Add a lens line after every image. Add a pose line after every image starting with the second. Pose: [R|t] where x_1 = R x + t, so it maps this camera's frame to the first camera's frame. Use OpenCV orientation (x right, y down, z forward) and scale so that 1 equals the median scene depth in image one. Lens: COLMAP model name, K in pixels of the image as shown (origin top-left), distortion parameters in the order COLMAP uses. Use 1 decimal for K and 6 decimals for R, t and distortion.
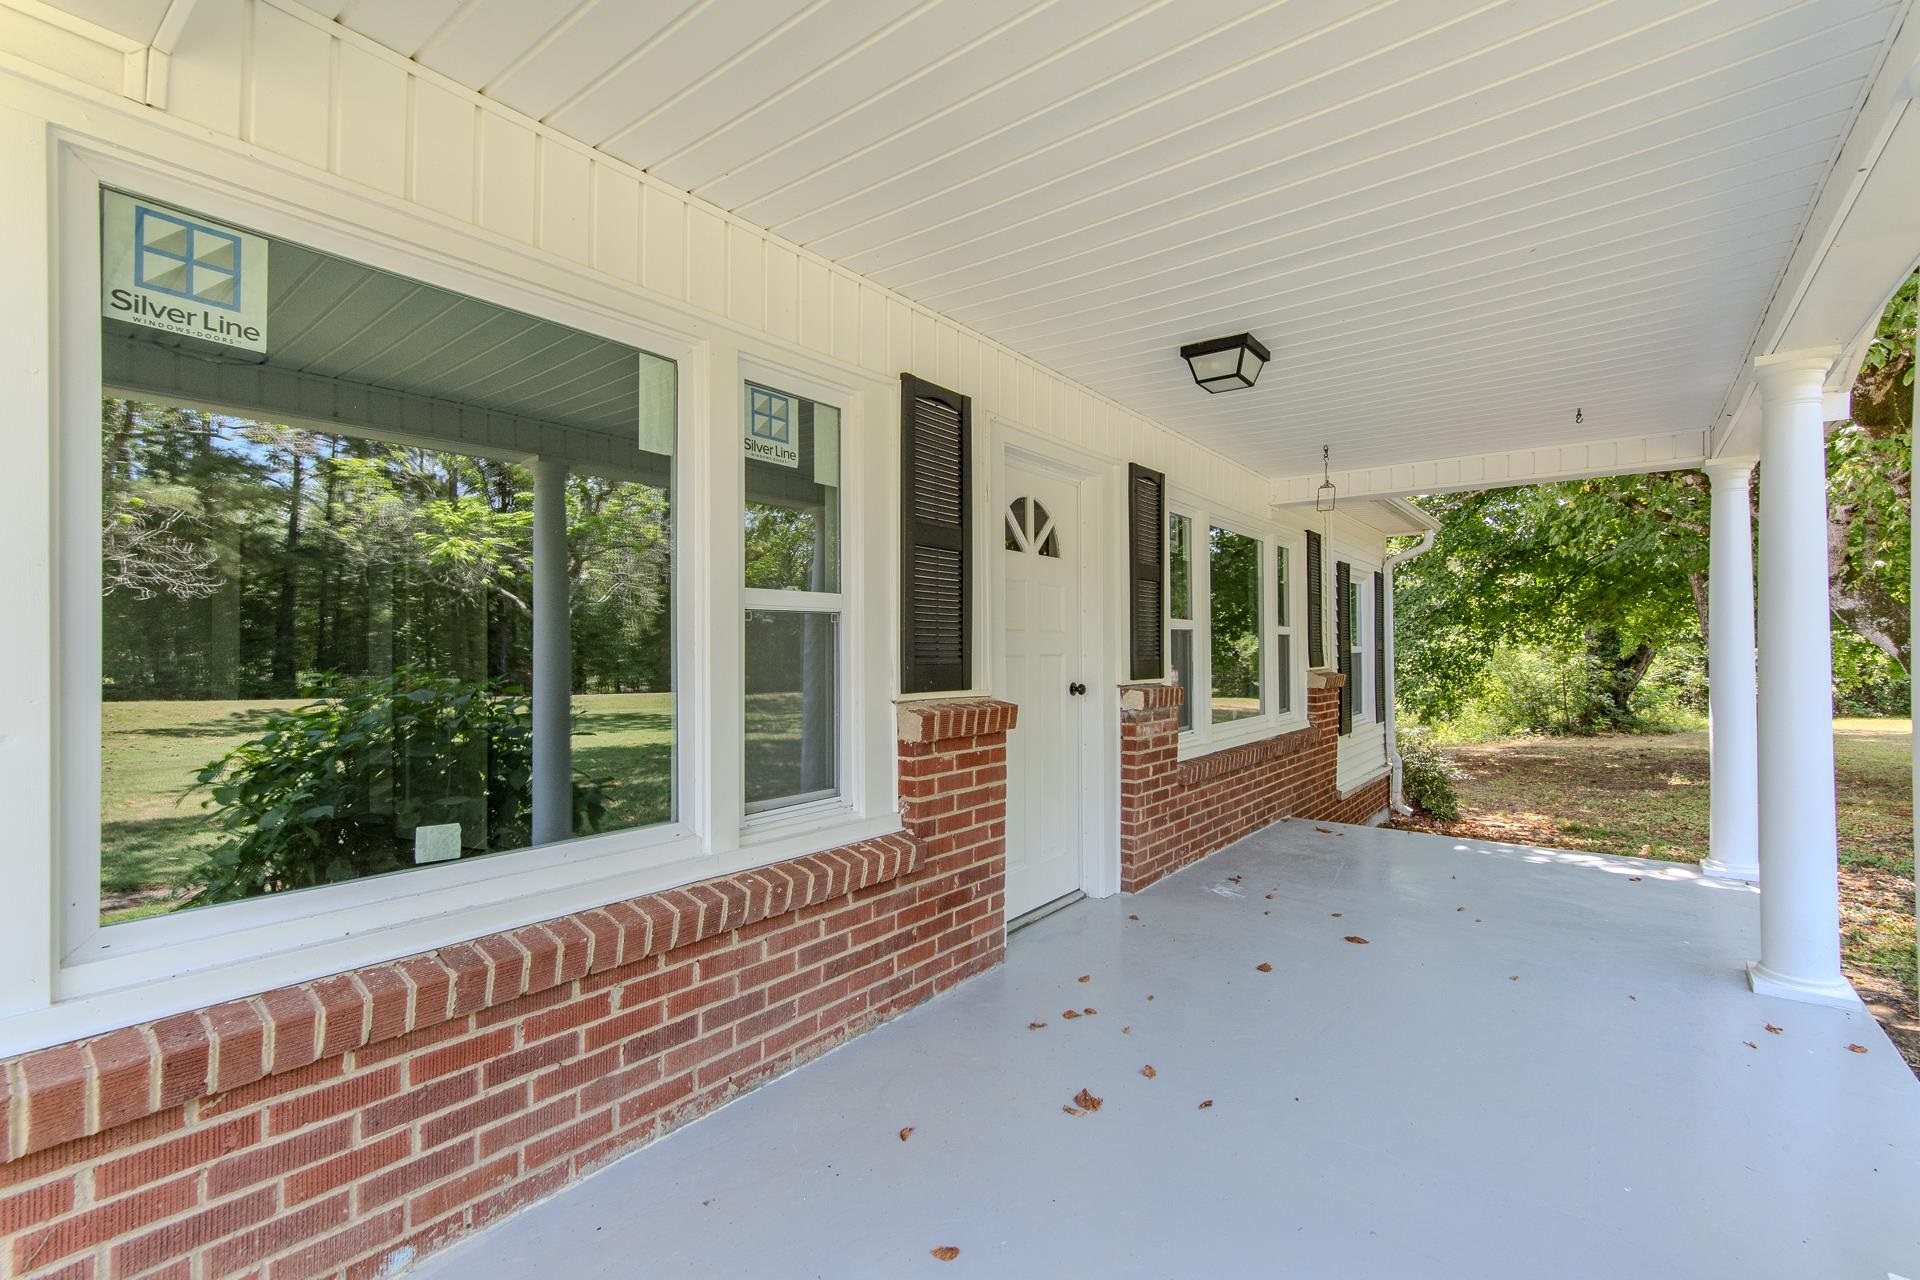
lens RADIAL K [[840.1, 0, 955.9], [0, 840.1, 650.9], [0, 0, 1]] dist [-0.000185, 0.000083]
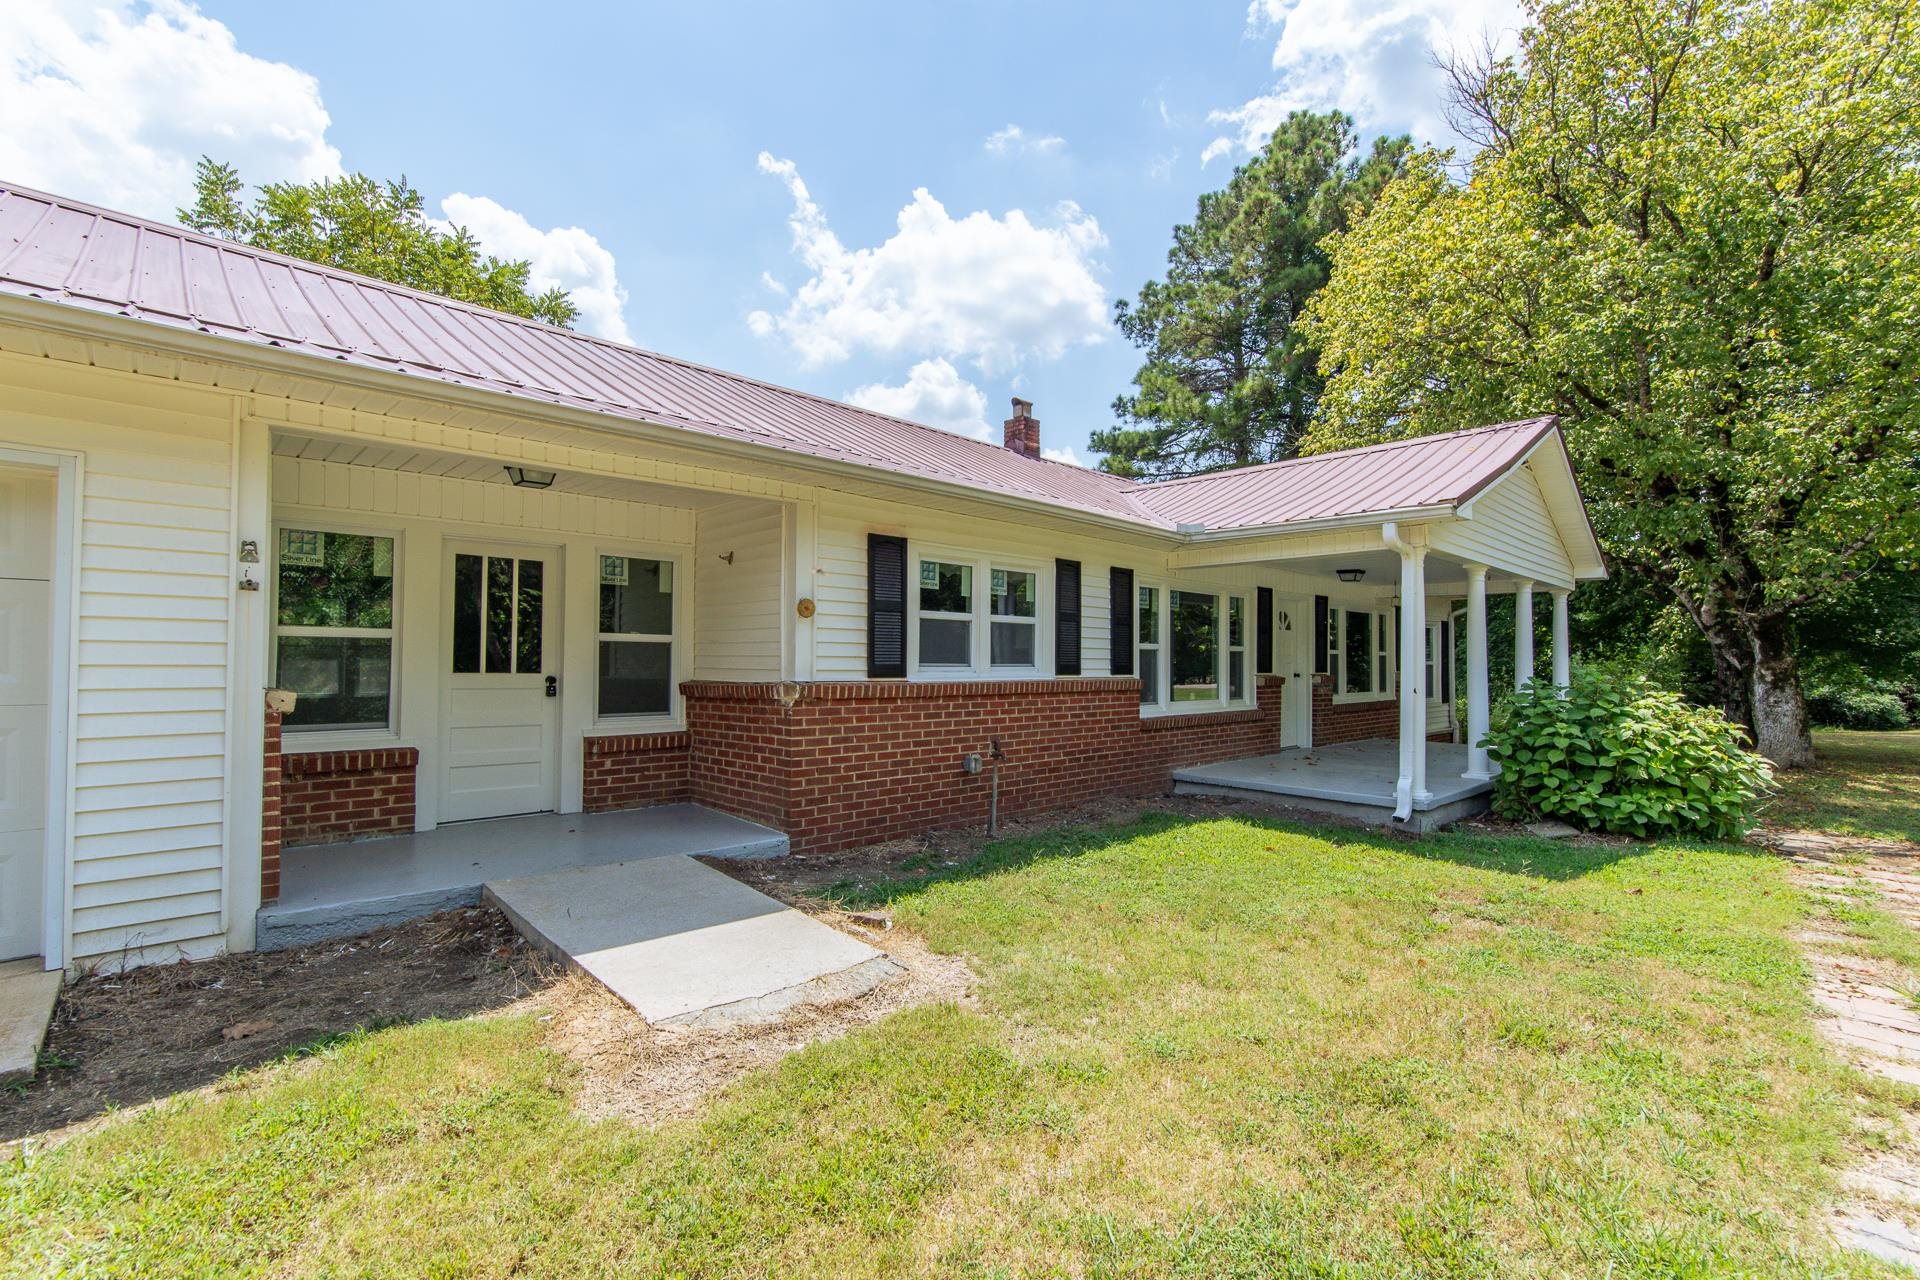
lens RADIAL K [[840.1, 0, 955.9], [0, 840.1, 650.9], [0, 0, 1]] dist [-0.000185, 0.000083]
pose [[0.989392, 0.008992, -0.144989, -0.550130], [-0.010626, 0.999888, -0.010495, 0.004767], [0.144878, 0.011925, 0.989378, -1.867429]]
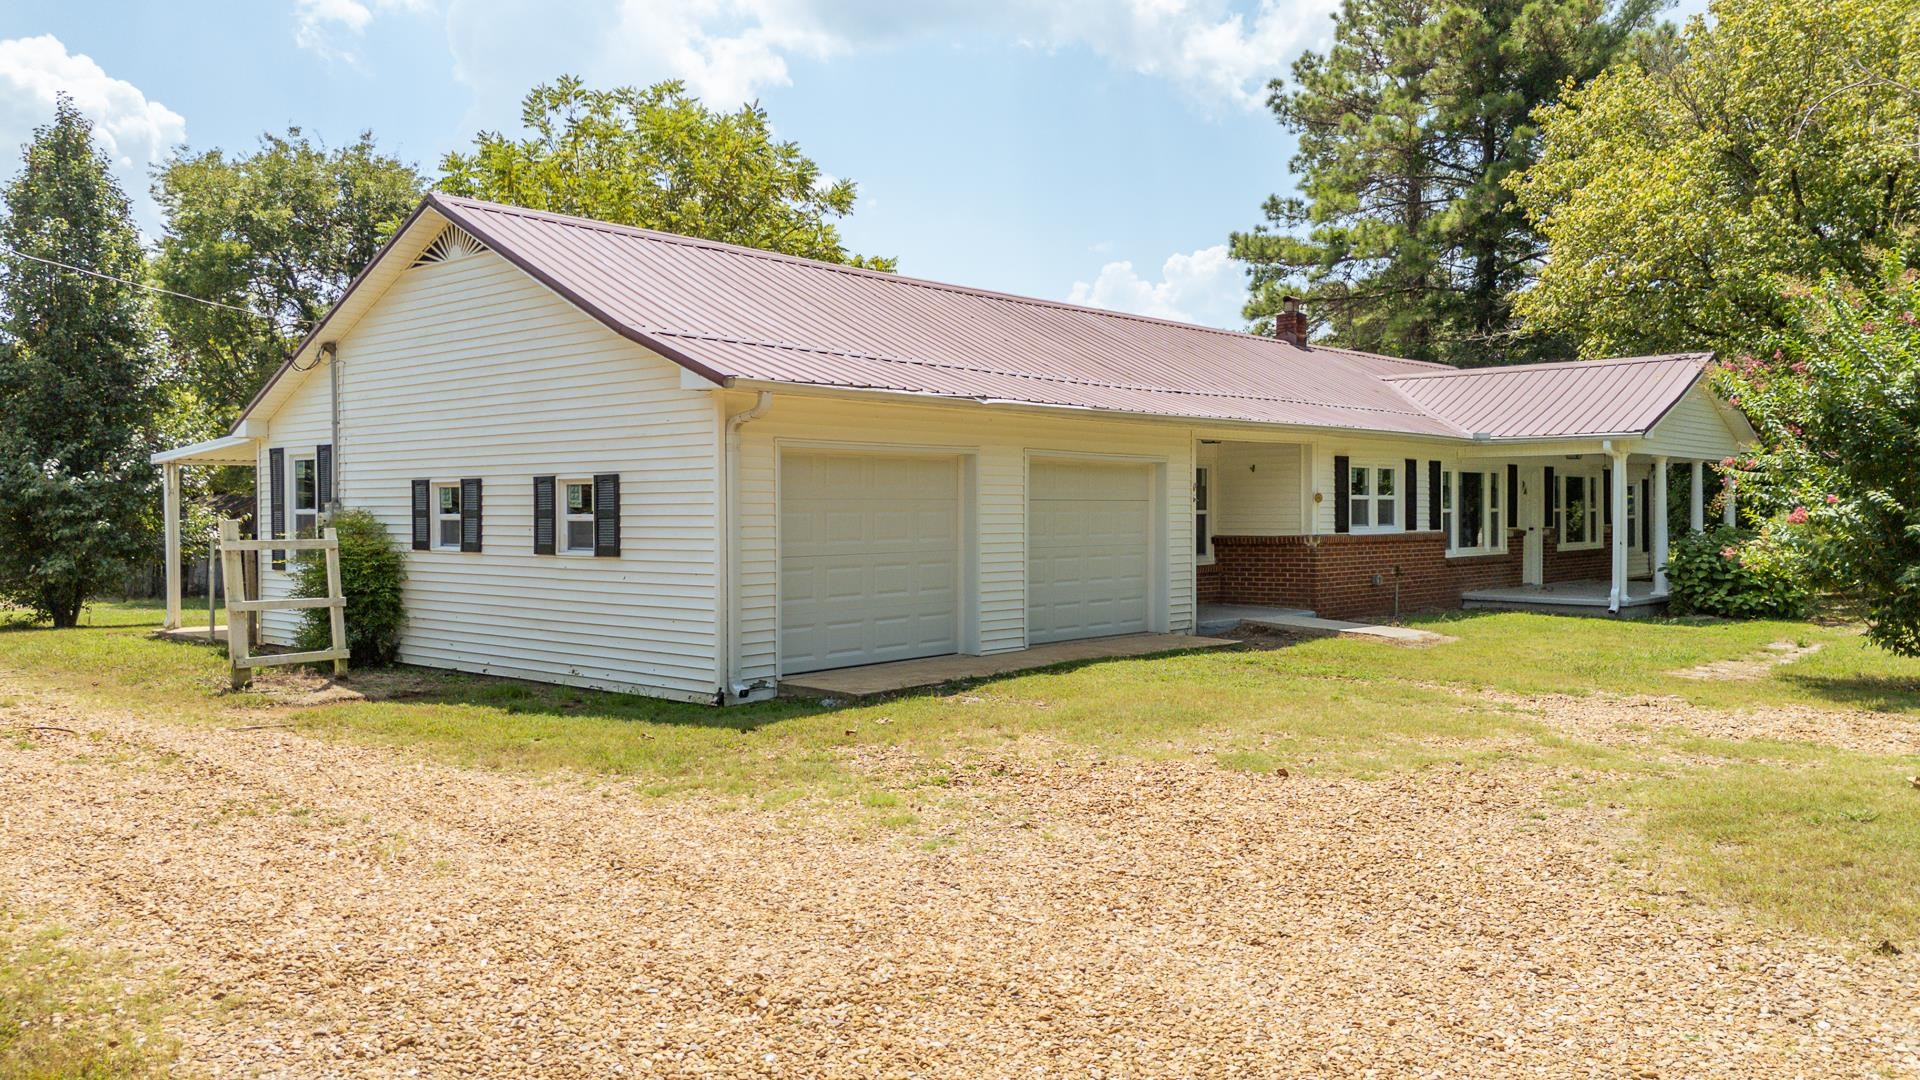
lens RADIAL K [[1428.9, 0, 960.0], [0, 1428.9, 540.0], [0, 0, 1]] dist [0.039305, -0.000216]
pose [[0.997447, 0.001052, -0.071407, -1.797521], [0.000389, 0.999796, 0.020174, -0.032385], [0.071414, -0.020150, 0.997243, -5.172923]]
